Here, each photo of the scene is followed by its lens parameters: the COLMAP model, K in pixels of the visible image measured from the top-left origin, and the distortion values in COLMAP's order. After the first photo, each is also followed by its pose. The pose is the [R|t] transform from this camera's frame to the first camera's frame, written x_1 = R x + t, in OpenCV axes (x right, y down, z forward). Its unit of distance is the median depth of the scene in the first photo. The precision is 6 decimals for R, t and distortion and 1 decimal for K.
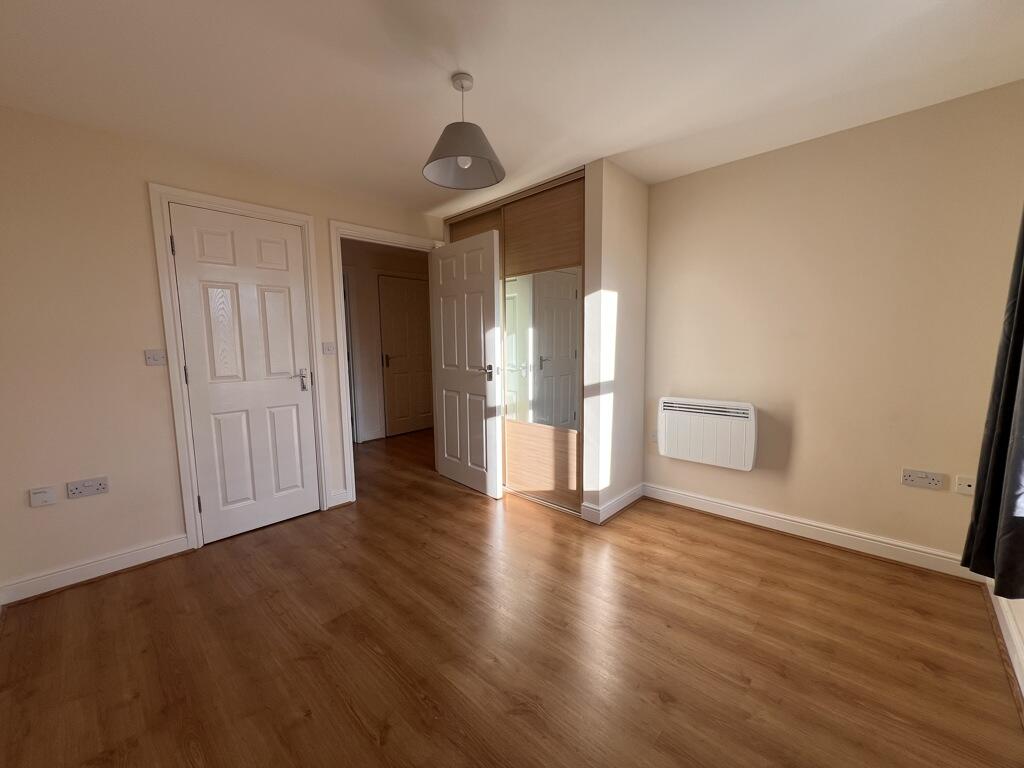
lens RADIAL K [[405.4, 0, 512.0], [0, 405.4, 384.0], [0, 0, 1]] dist [-0.000054, 0.000078]
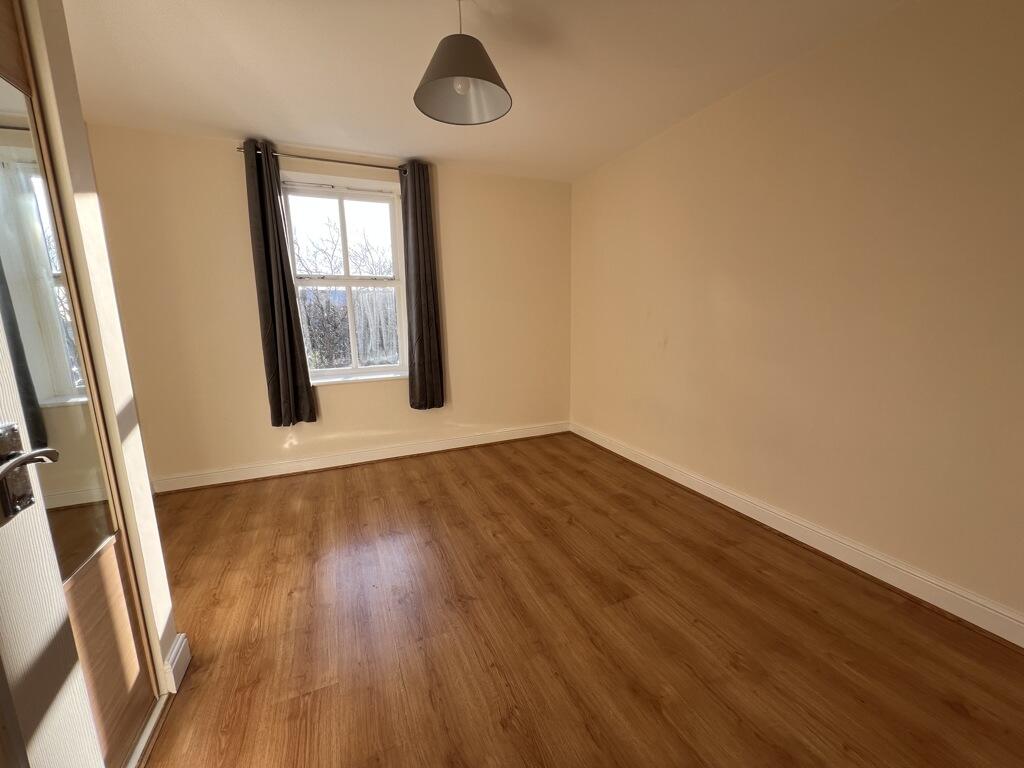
lens RADIAL K [[405.4, 0, 512.0], [0, 405.4, 384.0], [0, 0, 1]] dist [-0.000054, 0.000078]
pose [[-0.919525, -0.036364, 0.391346, -0.533291], [0.073688, 0.962103, 0.262541, -0.156320], [-0.386062, 0.270250, -0.881998, 1.767587]]
